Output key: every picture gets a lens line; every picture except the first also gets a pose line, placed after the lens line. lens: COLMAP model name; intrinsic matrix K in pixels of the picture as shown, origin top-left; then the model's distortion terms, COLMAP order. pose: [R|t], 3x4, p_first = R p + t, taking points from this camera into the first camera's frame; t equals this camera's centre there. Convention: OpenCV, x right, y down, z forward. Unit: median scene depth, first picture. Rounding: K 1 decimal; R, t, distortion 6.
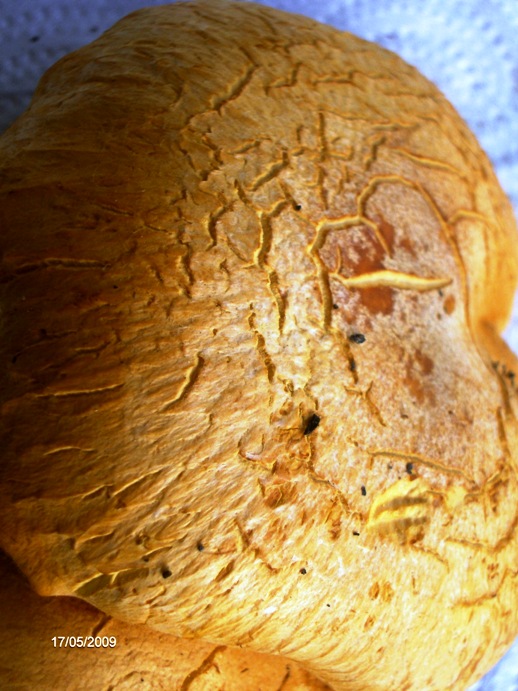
lens RADIAL K [[1225.3, 0, 258.5], [0, 1225.3, 345.4], [0, 0, 1]] dist [-0.158759, 0.000000]
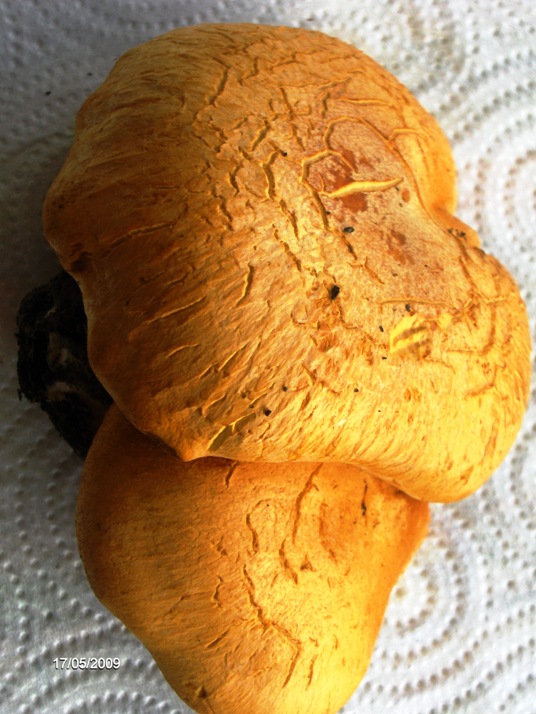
lens RADIAL K [[1266.1, 0, 269.1], [0, 1266.1, 357.1], [0, 0, 1]] dist [-0.158759, 0.000000]
pose [[0.963372, -0.267826, 0.013531, -0.069827], [0.267738, 0.963459, 0.007960, 0.100723], [-0.015169, -0.004045, 0.999877, -0.487286]]
